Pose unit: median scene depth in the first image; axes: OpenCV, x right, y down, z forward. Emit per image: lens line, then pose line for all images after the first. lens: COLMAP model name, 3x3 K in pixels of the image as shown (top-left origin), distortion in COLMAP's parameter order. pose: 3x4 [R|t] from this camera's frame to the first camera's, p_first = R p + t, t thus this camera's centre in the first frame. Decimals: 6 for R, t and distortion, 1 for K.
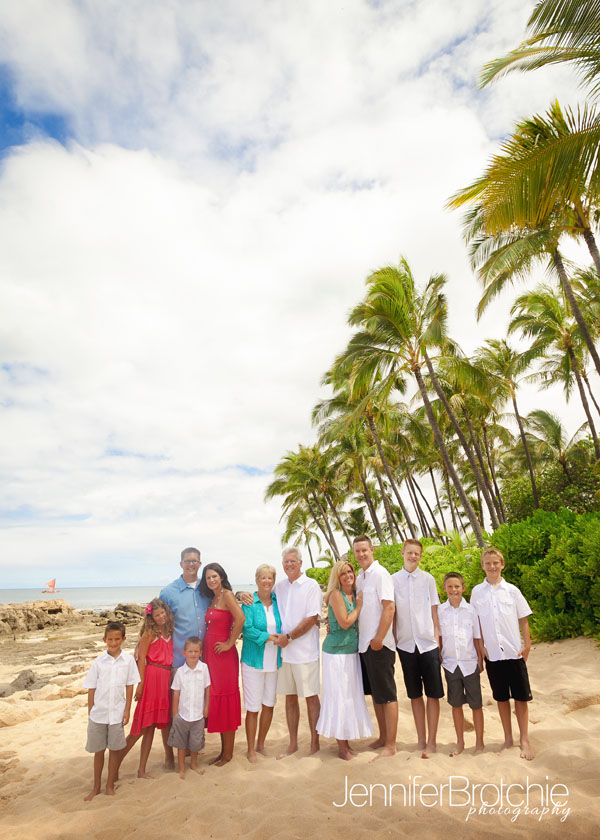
lens RADIAL K [[554.4, 0, 300.0], [0, 554.4, 420.0], [0, 0, 1]] dist [0.027476, -0.001145]
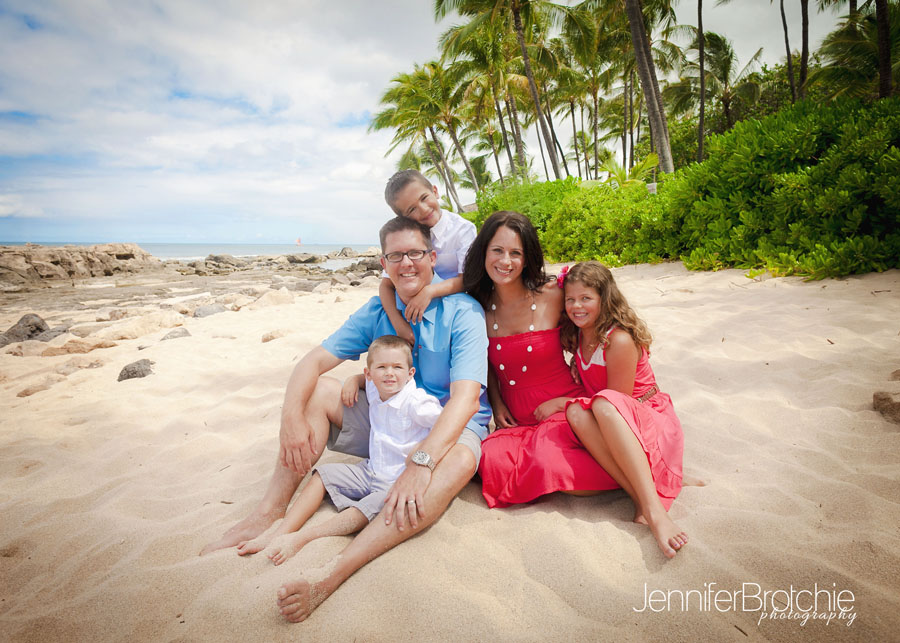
lens RADIAL K [[594.0, 0, 464.6], [0, 594.0, 319.9], [0, 0, 1]] dist [0.027476, -0.001145]
pose [[0.995503, 0.007201, 0.094460, -0.010806], [-0.044702, 0.914825, 0.401369, 0.045046], [-0.083524, -0.403786, 0.911033, 0.095874]]
